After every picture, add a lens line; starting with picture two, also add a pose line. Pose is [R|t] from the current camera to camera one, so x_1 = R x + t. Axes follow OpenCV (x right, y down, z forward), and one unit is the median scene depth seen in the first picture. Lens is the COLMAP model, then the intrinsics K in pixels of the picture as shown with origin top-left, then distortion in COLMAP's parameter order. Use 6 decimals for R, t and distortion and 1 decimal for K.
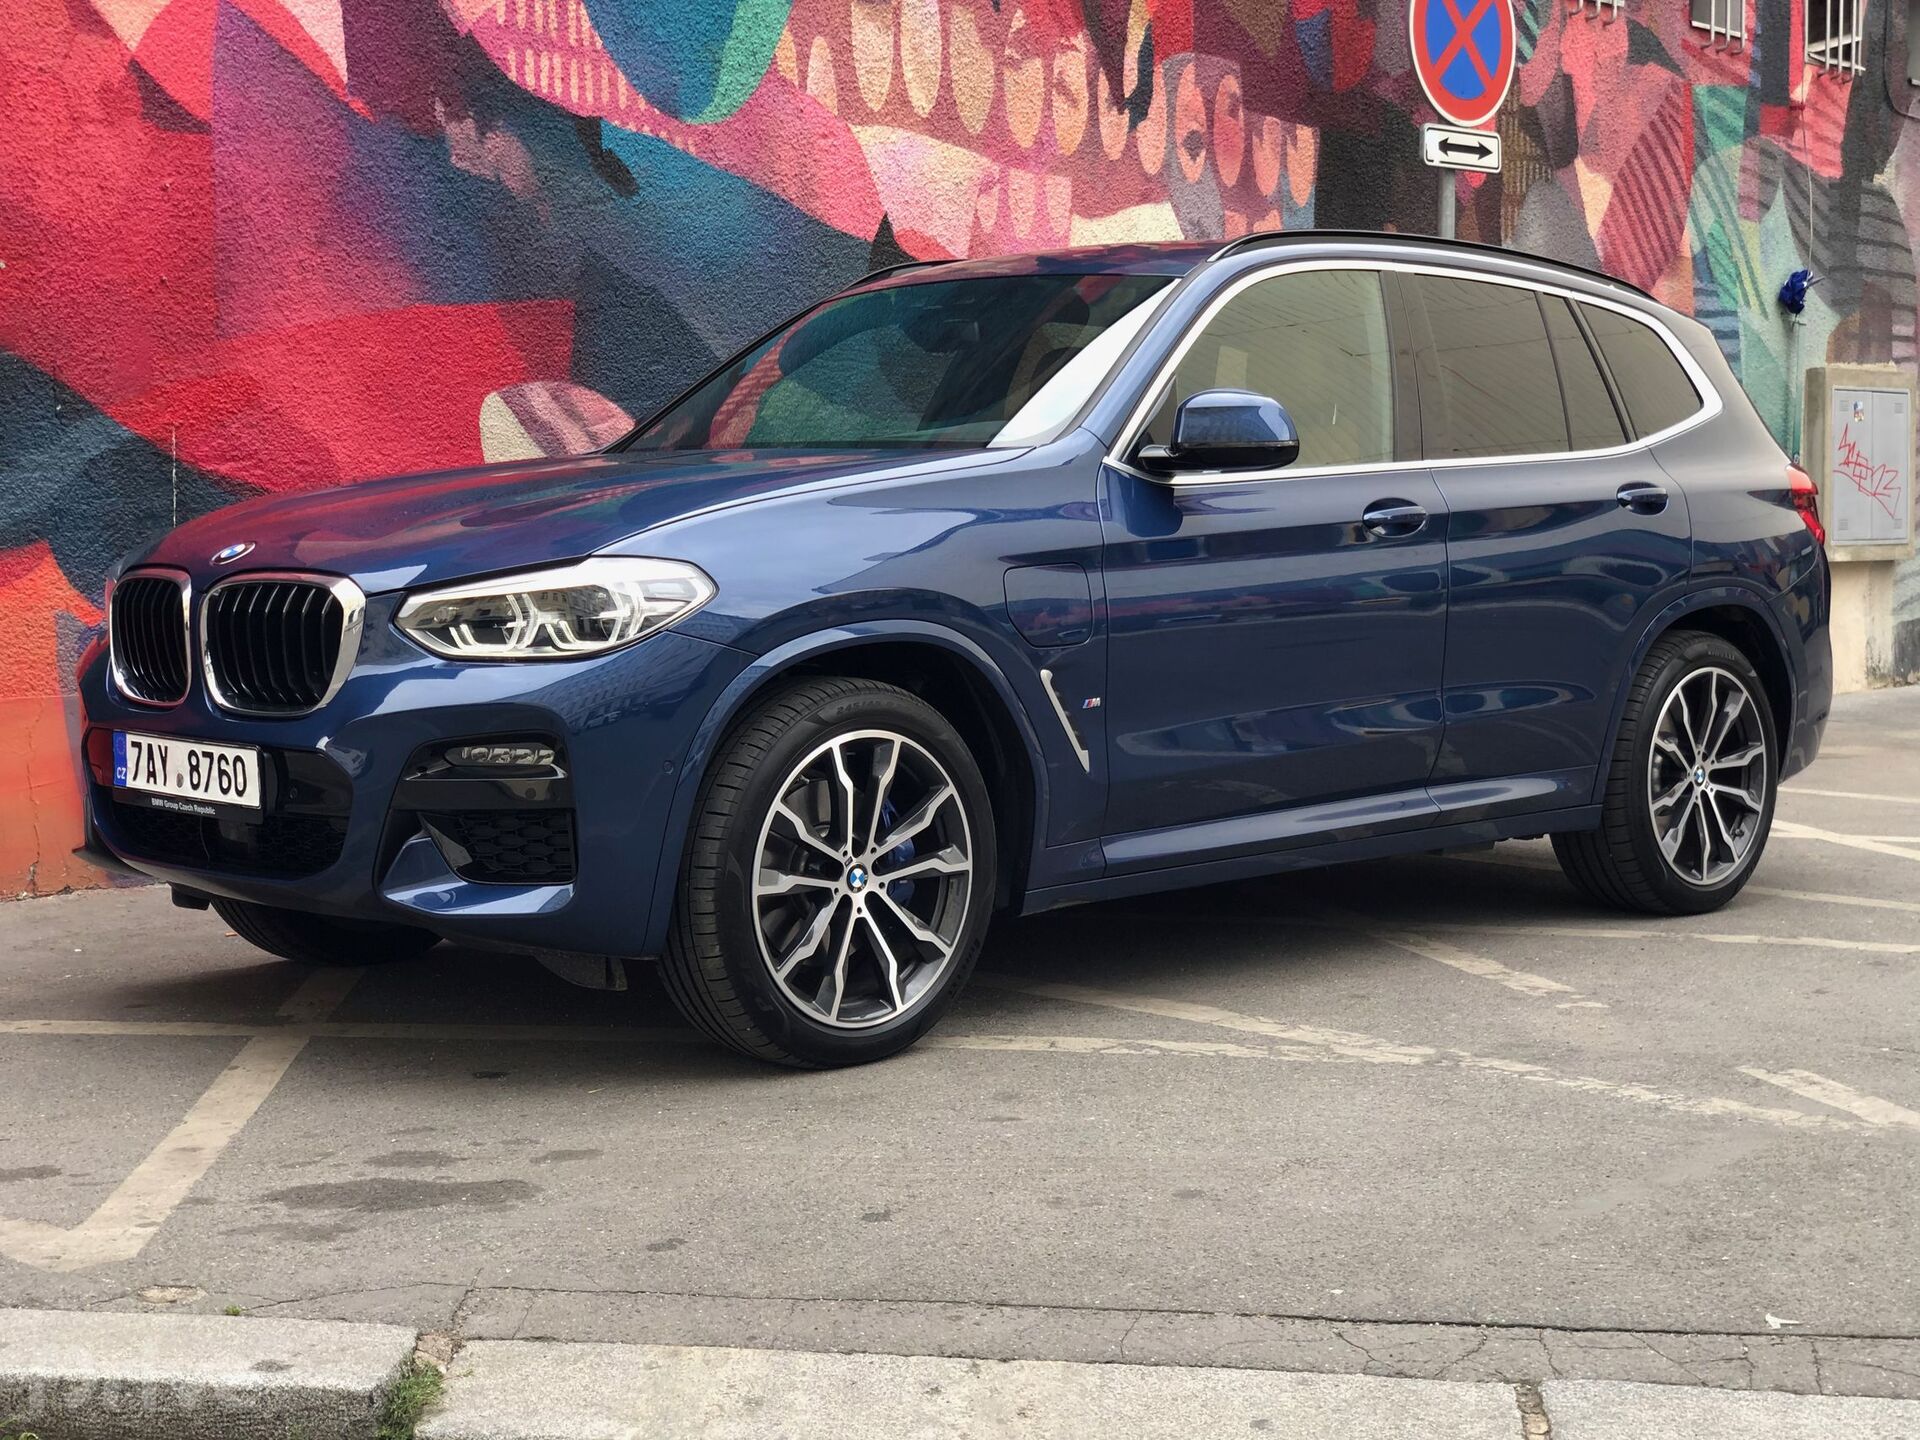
lens RADIAL K [[2829.1, 0, 960.0], [0, 2829.1, 720.0], [0, 0, 1]] dist [0.210760, -0.902569]
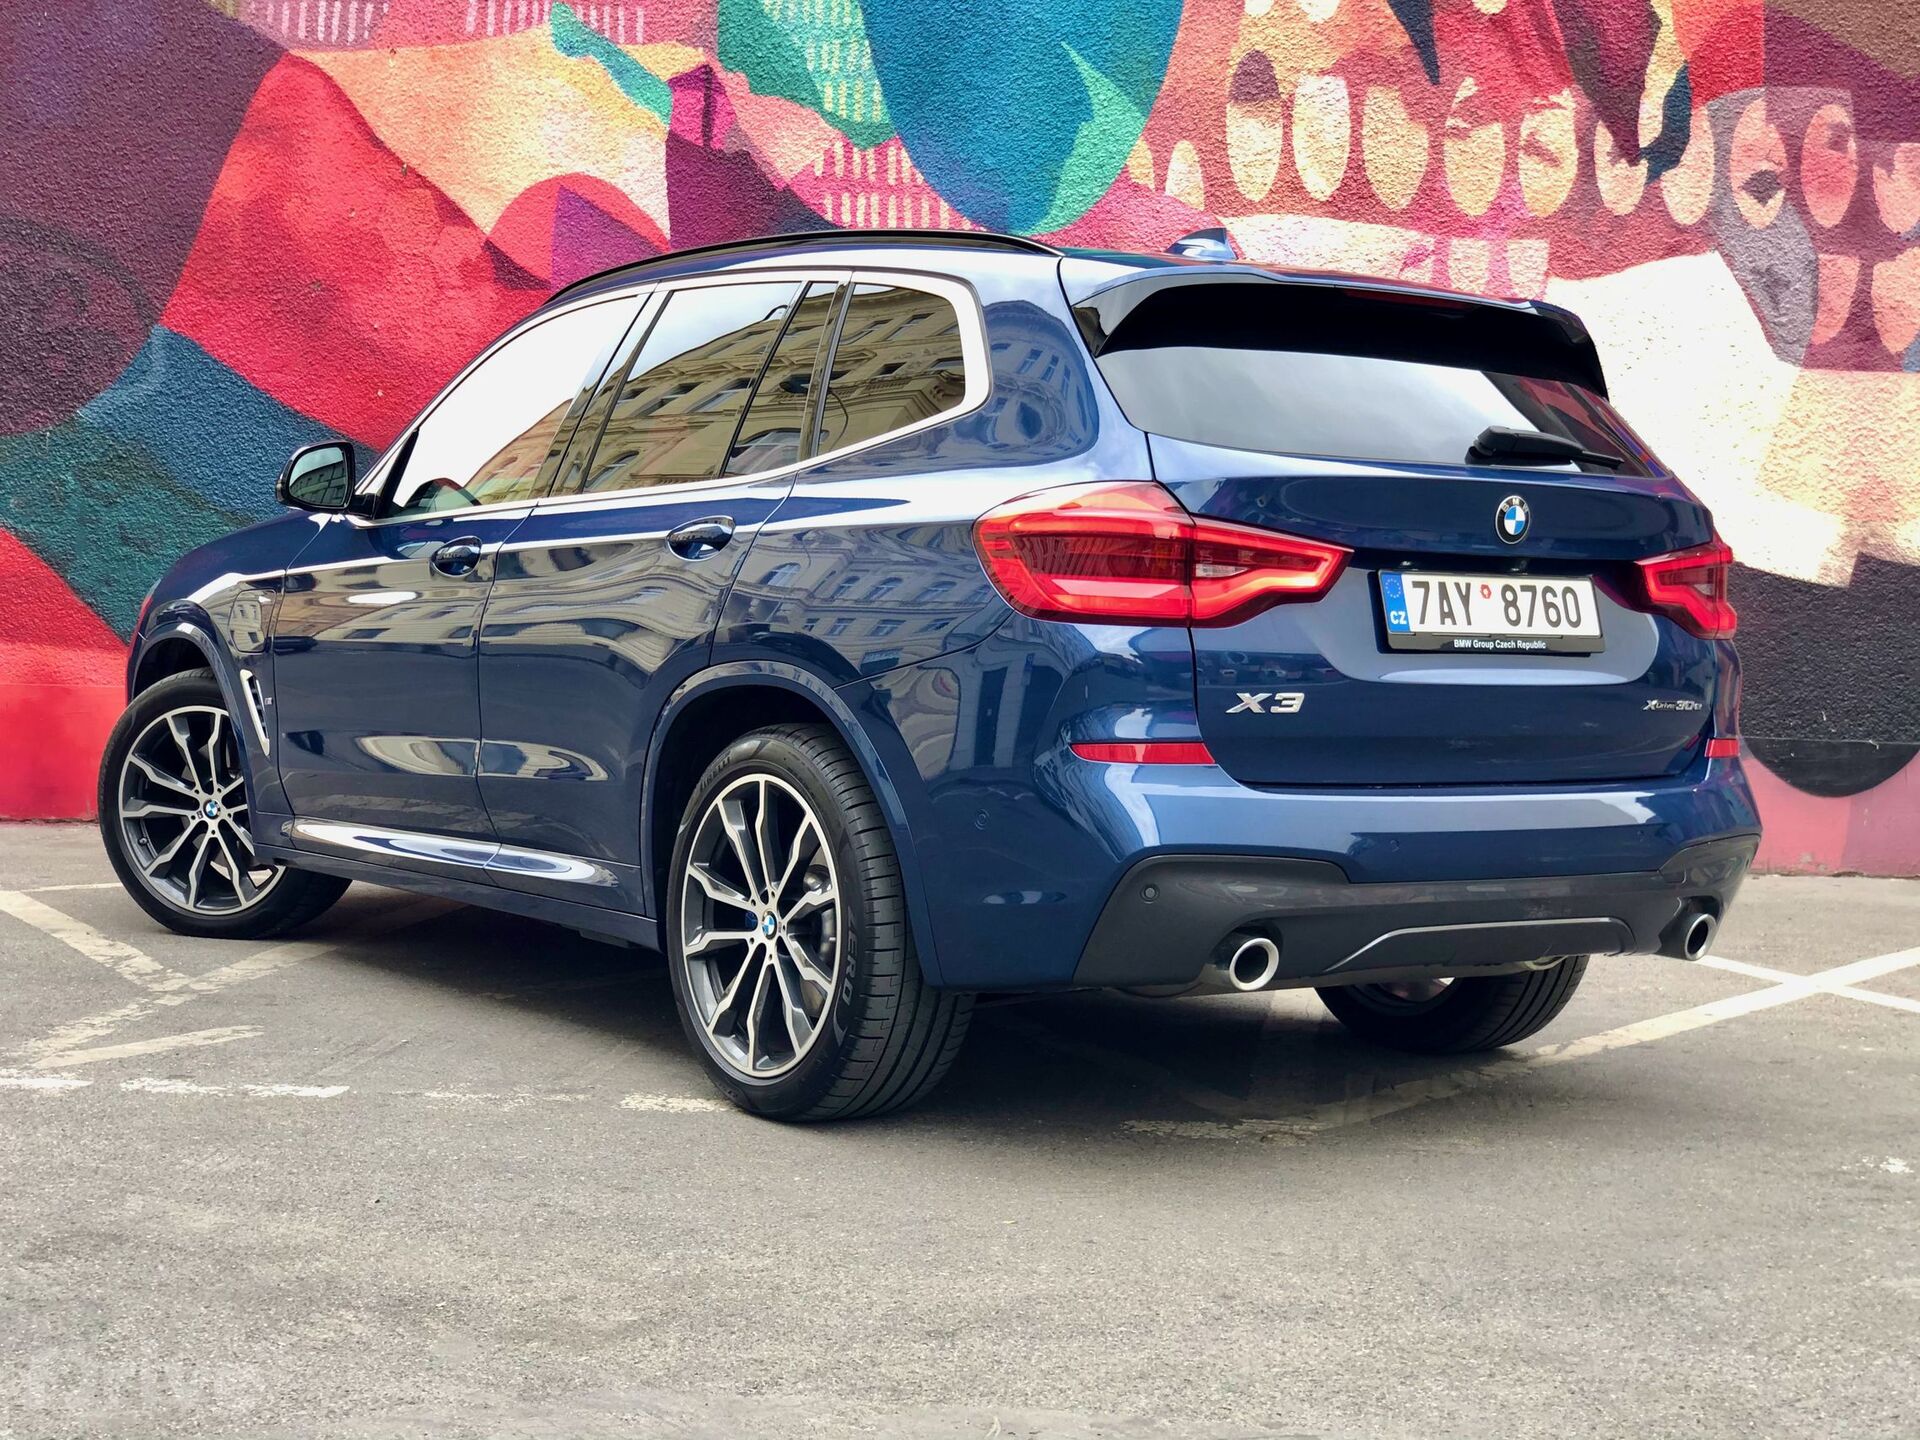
lens RADIAL K [[2829.1, 0, 960.0], [0, 2829.1, 720.0], [0, 0, 1]] dist [0.210760, -0.902569]
pose [[0.578514, 0.028775, -0.815165, 0.739893], [-0.084319, 0.996133, -0.024677, 0.011260], [0.811303, 0.083010, 0.578703, 0.308516]]
